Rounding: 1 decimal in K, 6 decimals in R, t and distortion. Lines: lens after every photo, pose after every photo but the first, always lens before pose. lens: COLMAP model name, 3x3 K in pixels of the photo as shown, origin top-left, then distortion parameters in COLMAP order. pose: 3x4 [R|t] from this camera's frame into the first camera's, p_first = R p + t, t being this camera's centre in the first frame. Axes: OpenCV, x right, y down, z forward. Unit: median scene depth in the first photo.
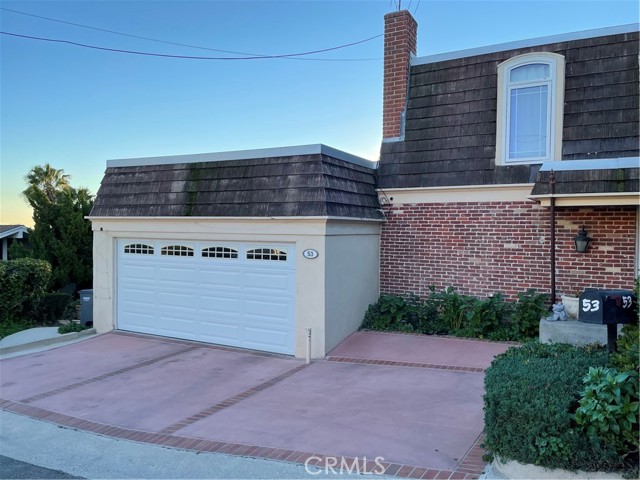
lens RADIAL K [[479.3, 0, 320.0], [0, 479.3, 240.0], [0, 0, 1]] dist [0.088510, -0.130389]
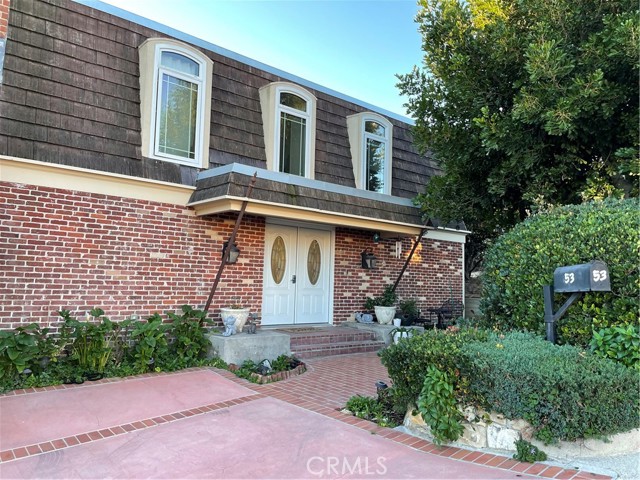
lens RADIAL K [[479.3, 0, 320.0], [0, 479.3, 240.0], [0, 0, 1]] dist [0.088510, -0.130389]
pose [[0.361686, 0.085667, 0.928356, -0.275168], [-0.006381, 0.995973, -0.089421, 0.057889], [-0.932278, 0.026419, 0.360777, 0.439730]]
